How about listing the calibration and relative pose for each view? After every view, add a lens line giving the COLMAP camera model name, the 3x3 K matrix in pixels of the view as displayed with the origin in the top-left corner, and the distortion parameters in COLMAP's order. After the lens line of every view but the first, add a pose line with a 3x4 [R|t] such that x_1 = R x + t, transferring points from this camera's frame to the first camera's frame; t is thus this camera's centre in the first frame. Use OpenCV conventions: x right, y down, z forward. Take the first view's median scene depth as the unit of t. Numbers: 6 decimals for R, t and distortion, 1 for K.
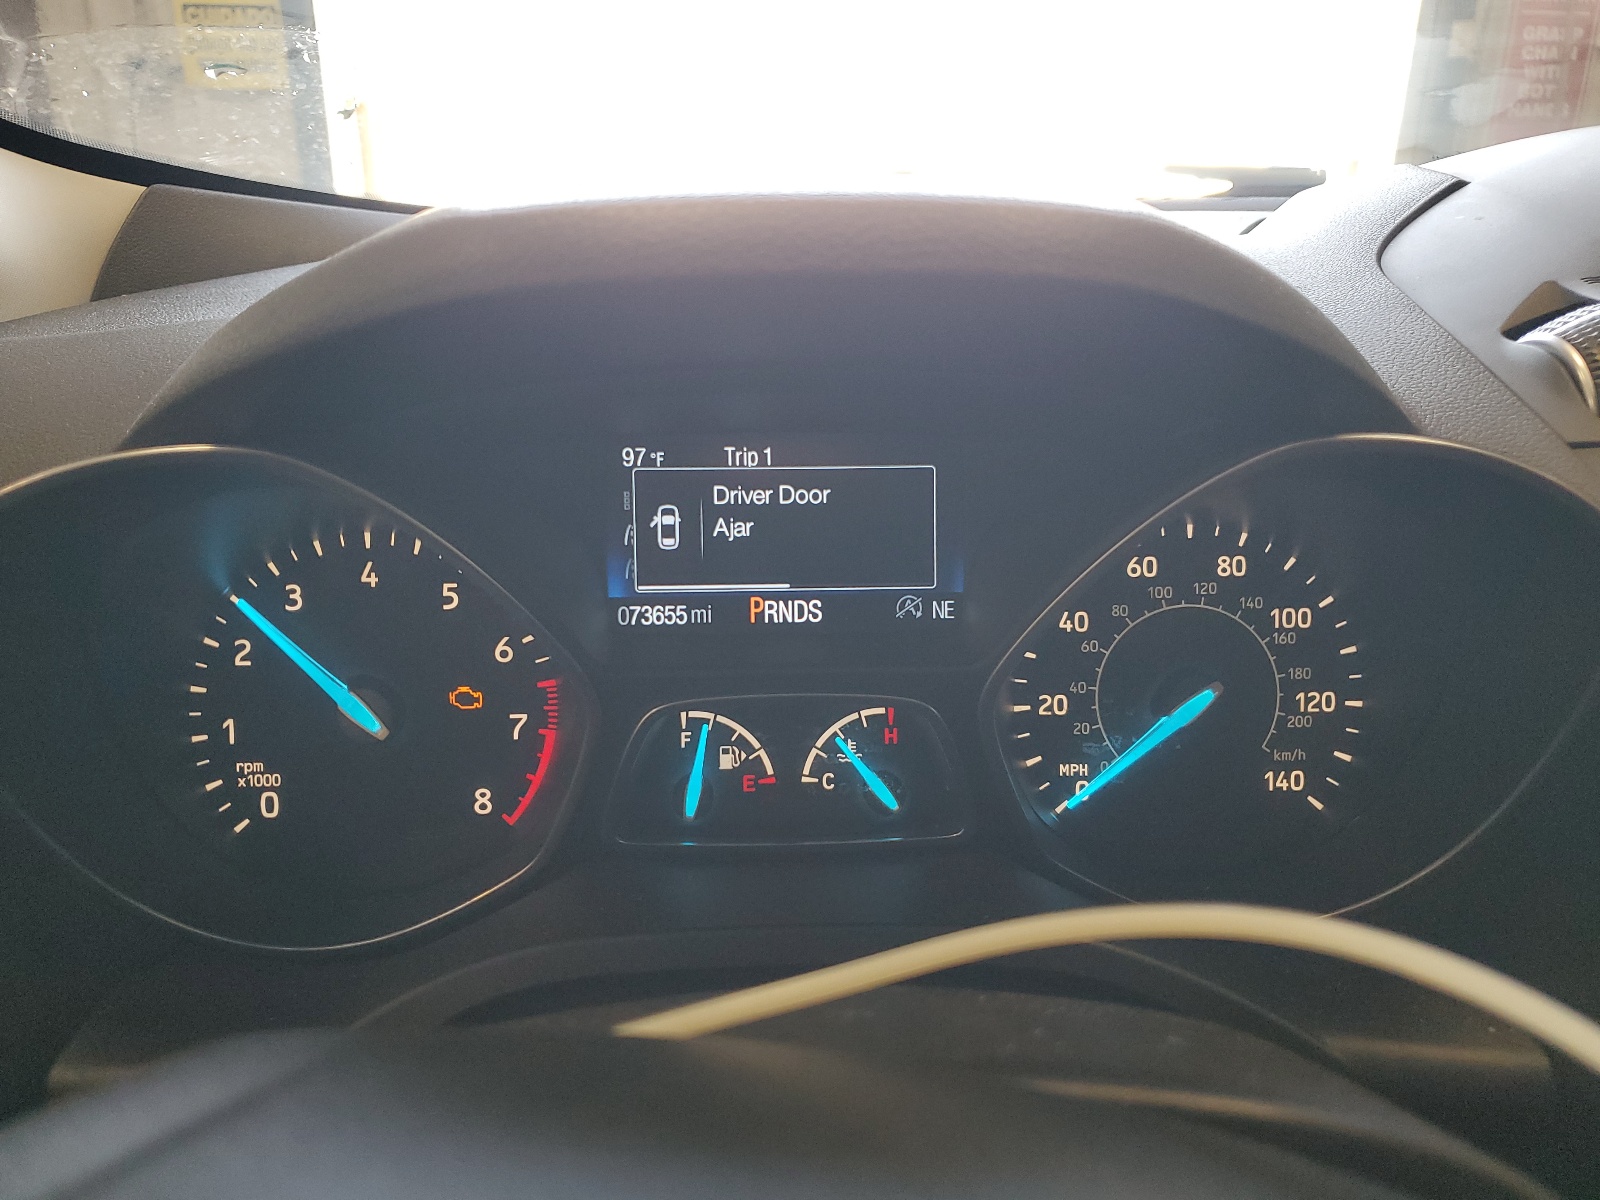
lens RADIAL K [[1218.8, 0, 799.2], [0, 1218.8, 600.6], [0, 0, 1]] dist [-0.003141, -0.000584]
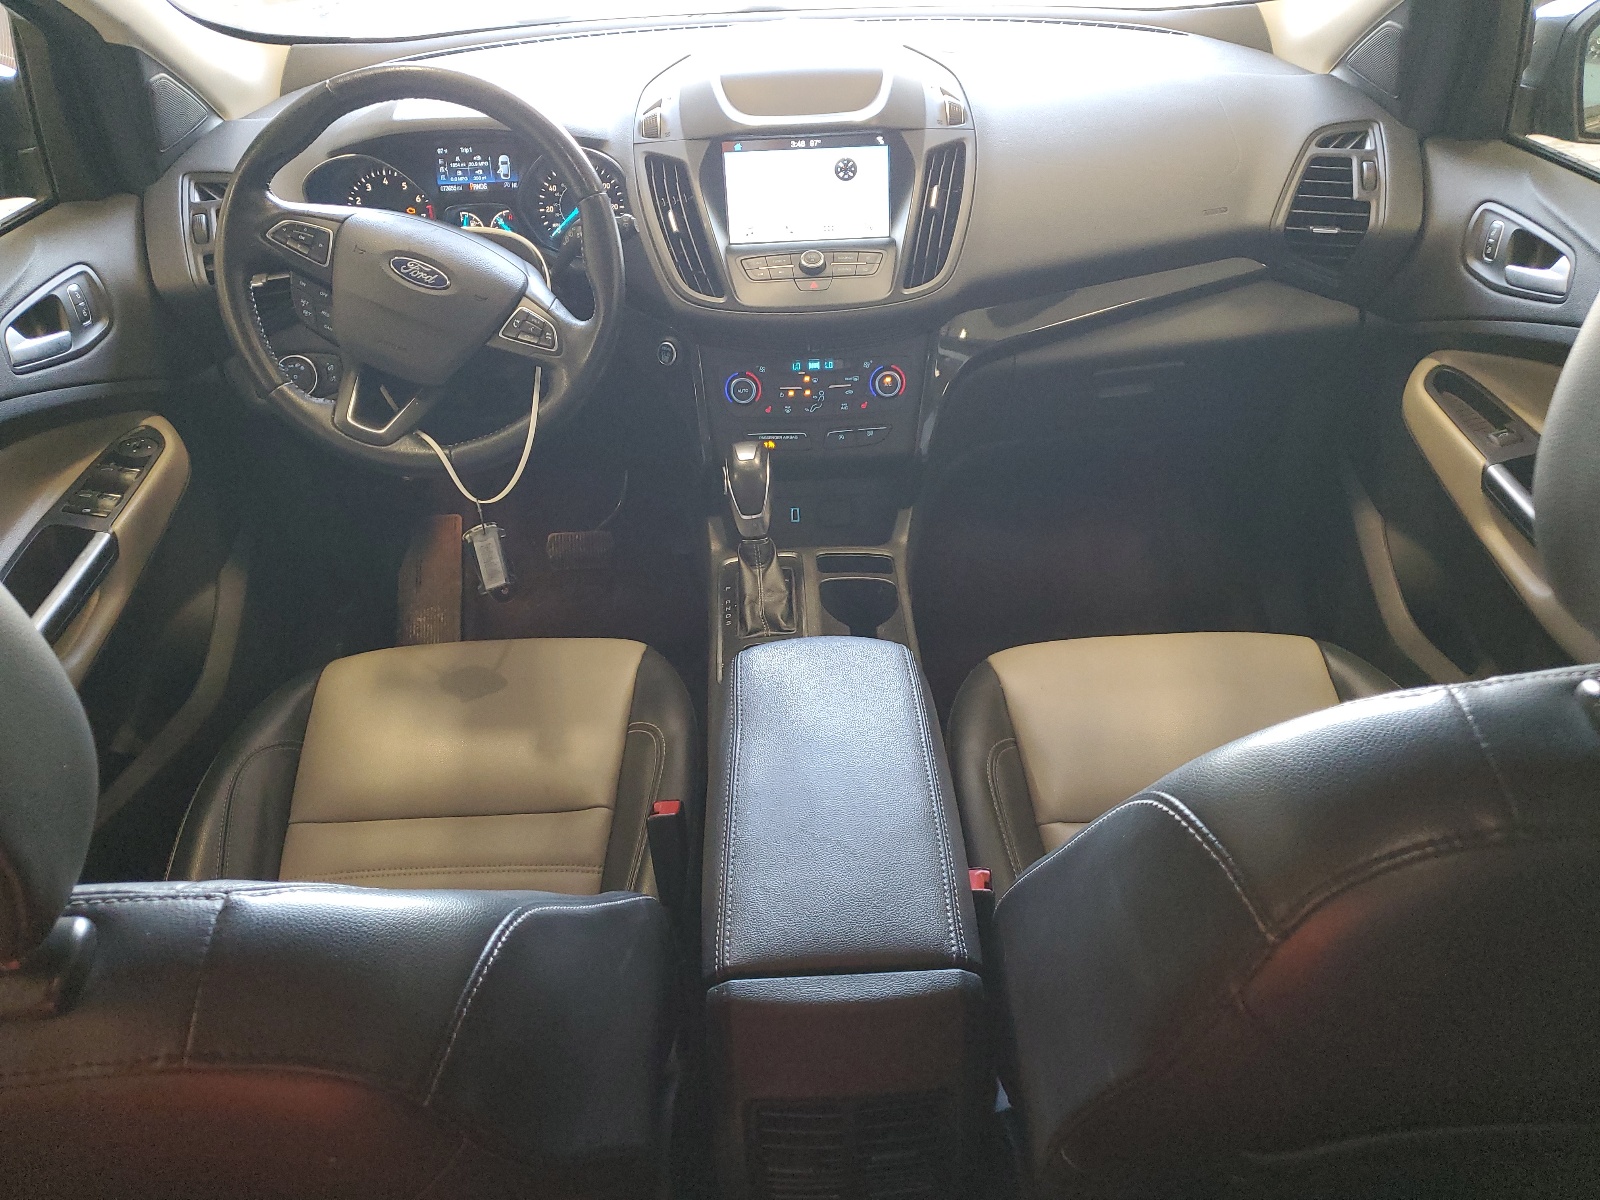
lens RADIAL K [[1218.8, 0, 799.6], [0, 1218.8, 598.8], [0, 0, 1]] dist [-0.003141, -0.000584]
pose [[0.999207, -0.018817, -0.035078, 1.227278], [0.027790, 0.960679, 0.276267, 0.246544], [0.028500, -0.277023, 0.960441, -3.484527]]
